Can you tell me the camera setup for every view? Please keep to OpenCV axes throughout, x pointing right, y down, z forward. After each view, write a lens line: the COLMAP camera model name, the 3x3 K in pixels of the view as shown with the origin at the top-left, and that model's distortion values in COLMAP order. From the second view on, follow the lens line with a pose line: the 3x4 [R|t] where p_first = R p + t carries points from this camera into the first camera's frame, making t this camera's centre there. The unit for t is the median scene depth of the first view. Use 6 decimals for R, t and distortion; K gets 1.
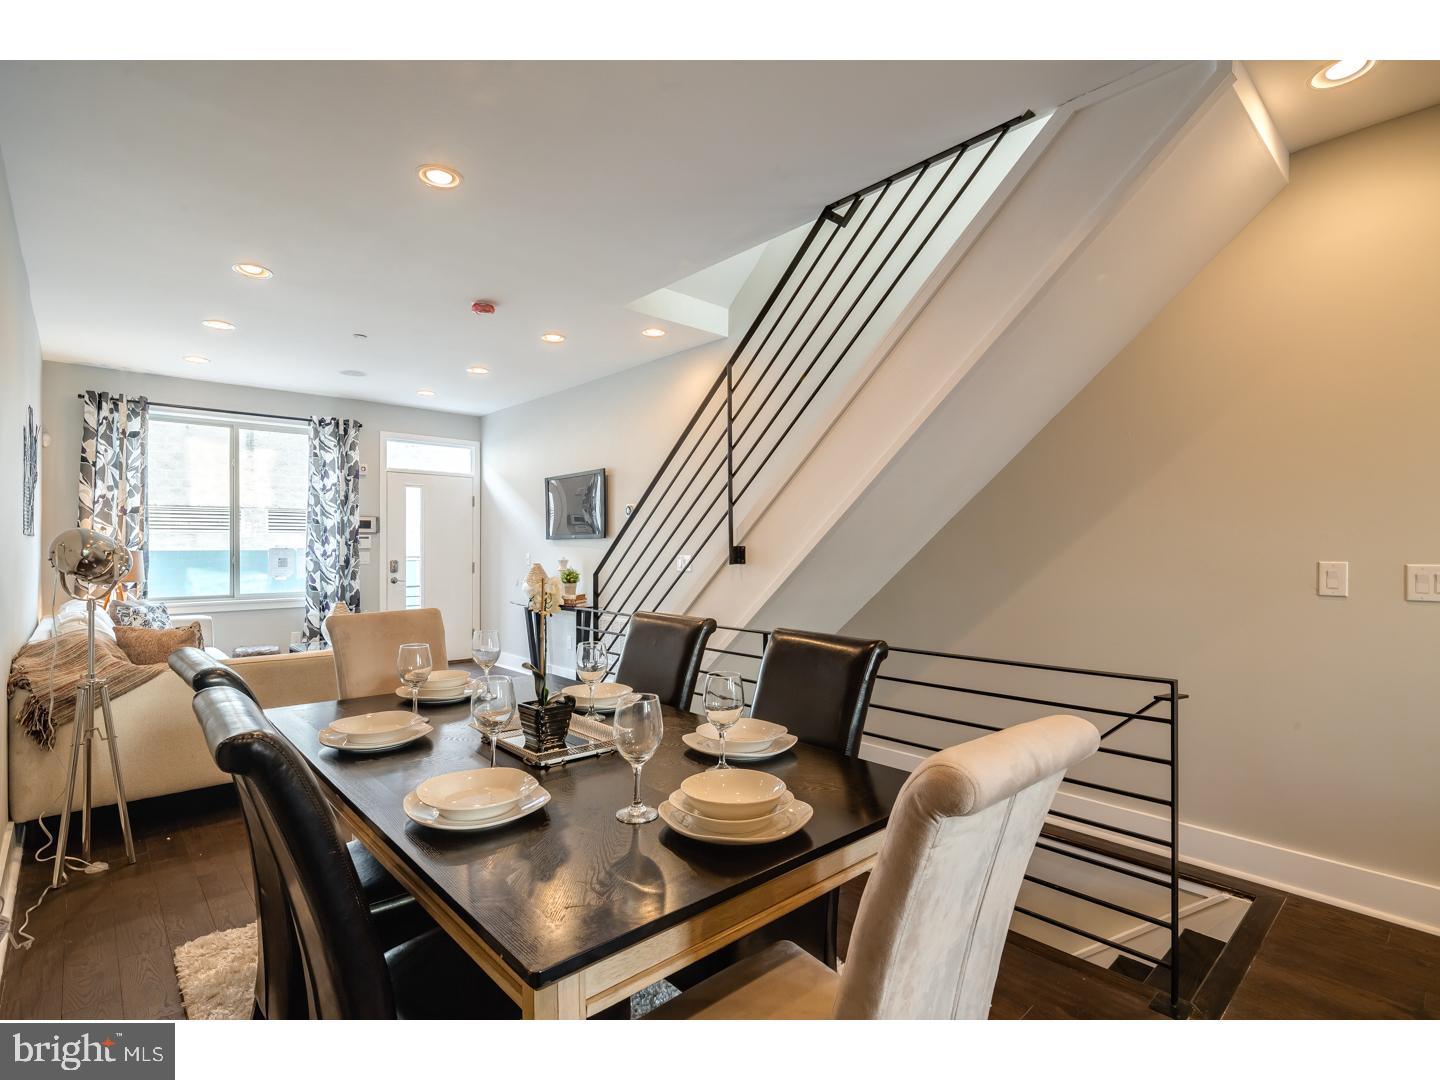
lens RADIAL K [[697.6, 0, 716.5], [0, 697.6, 547.3], [0, 0, 1]] dist [0.003255, -0.001337]
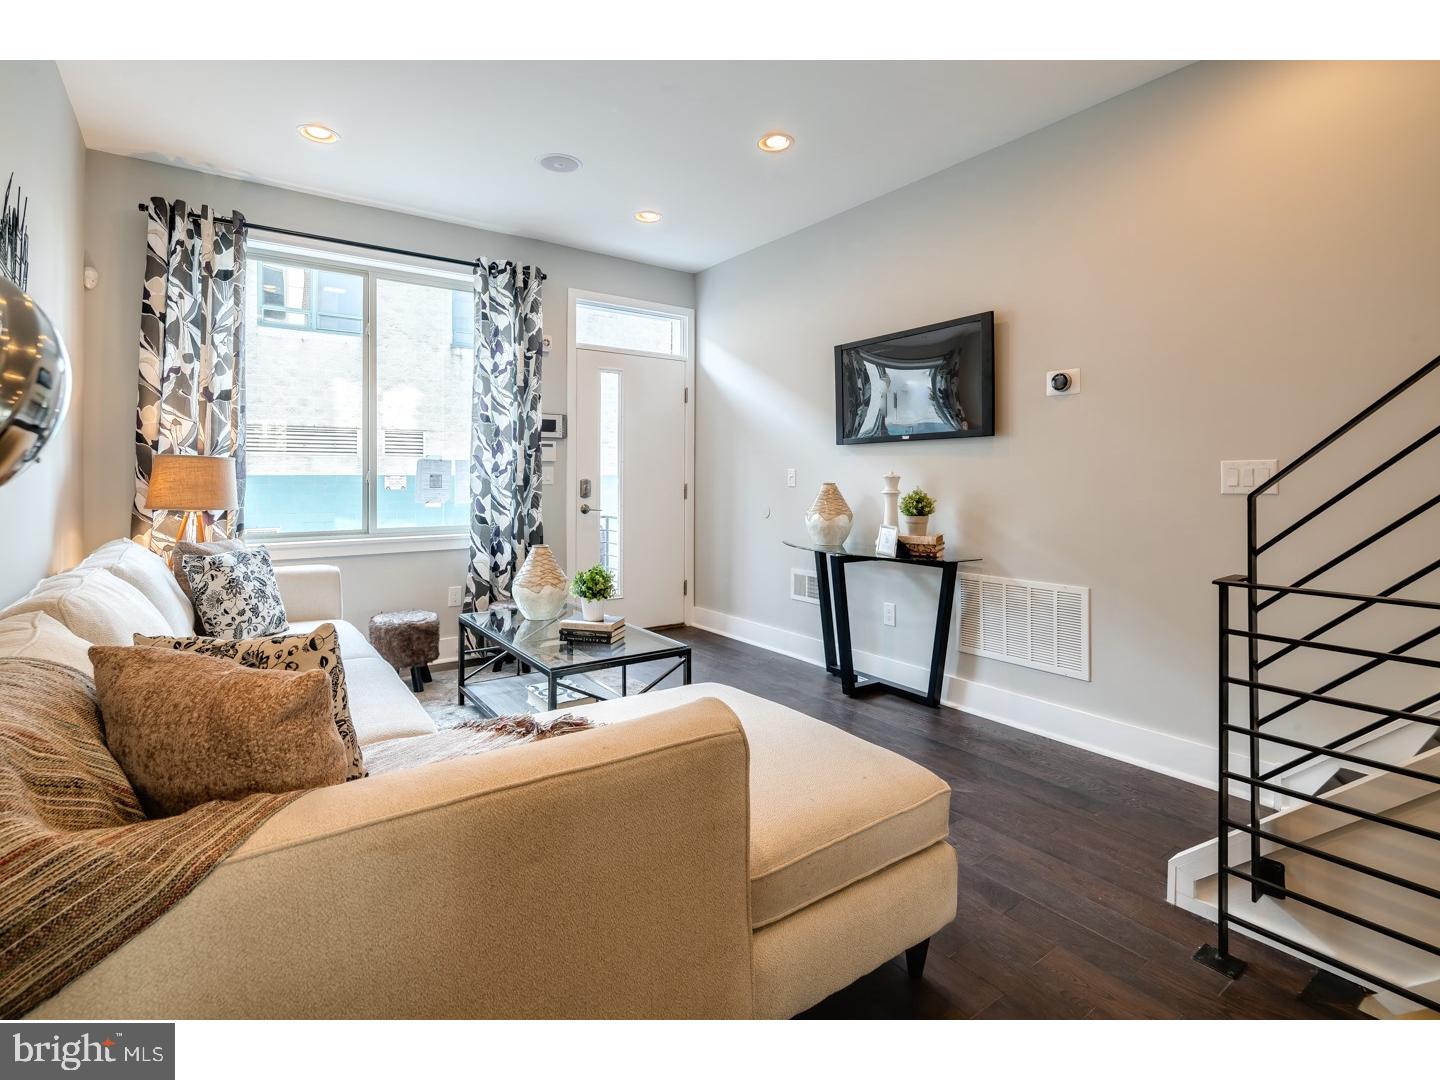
lens RADIAL K [[697.6, 0, 719.8], [0, 697.6, 472.9], [0, 0, 1]] dist [0.003255, -0.001337]
pose [[0.994095, -0.000755, -0.108507, -0.285153], [0.000001, 0.999976, -0.006953, 0.018761], [0.108509, 0.006912, 0.994071, 0.375296]]
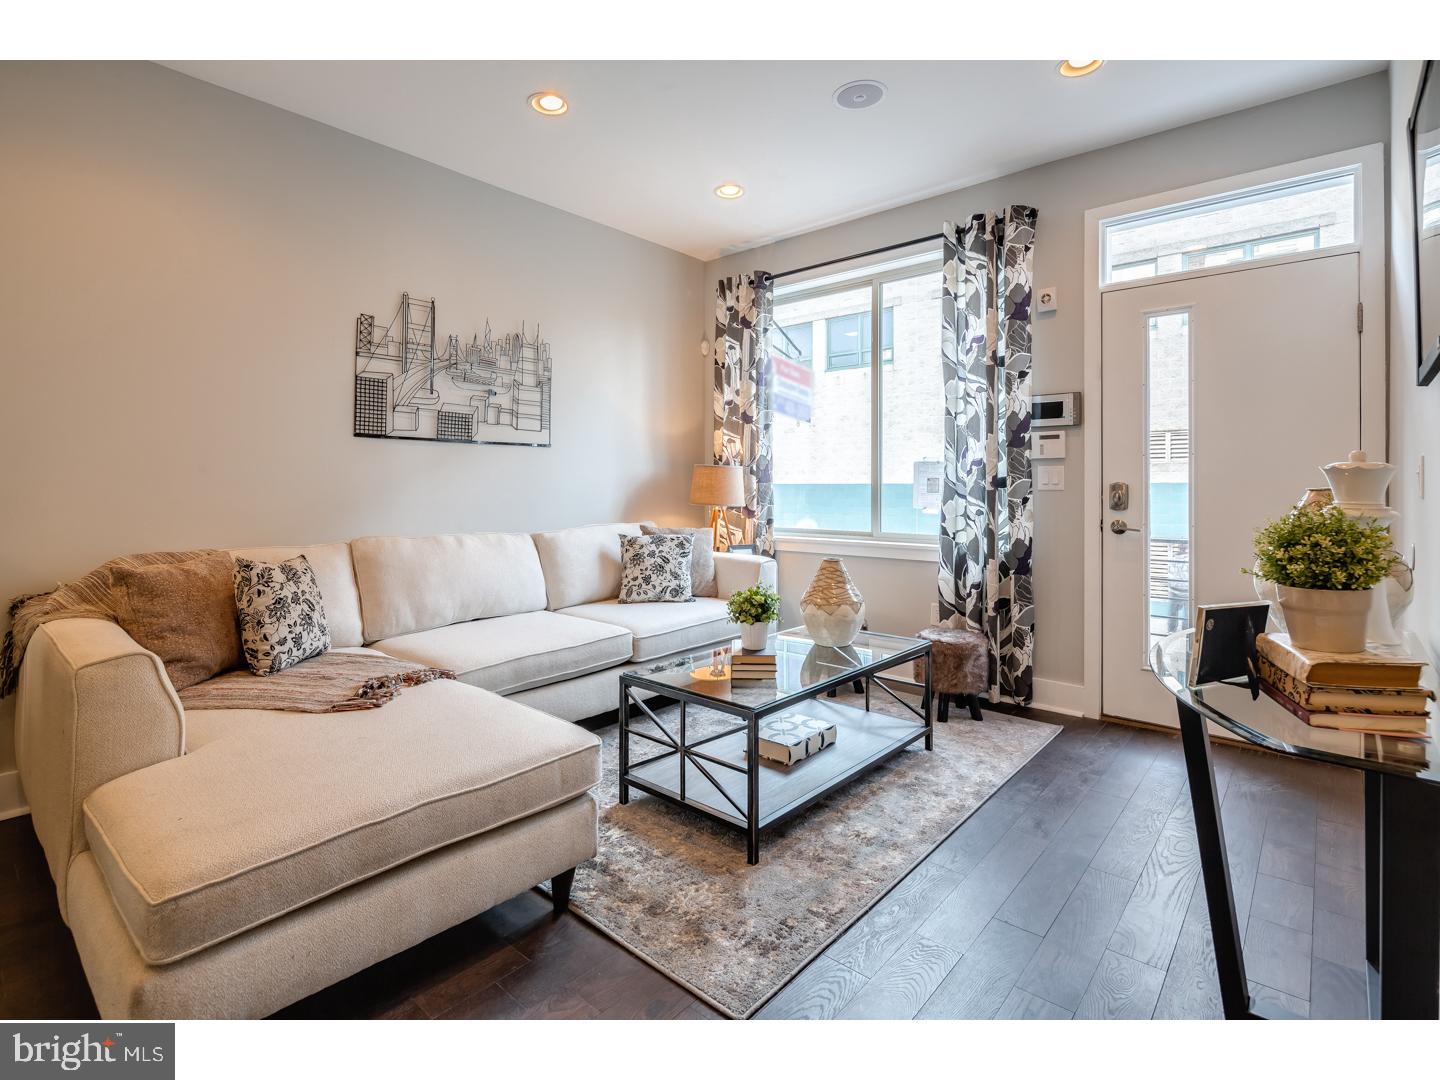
lens RADIAL K [[697.6, 0, 708.8], [0, 697.6, 483.1], [0, 0, 1]] dist [0.003255, -0.001337]
pose [[0.114444, -0.005223, -0.993416, -0.042501], [-0.002520, 0.999981, -0.005548, 0.023917], [0.993426, 0.003138, 0.114429, 0.751086]]
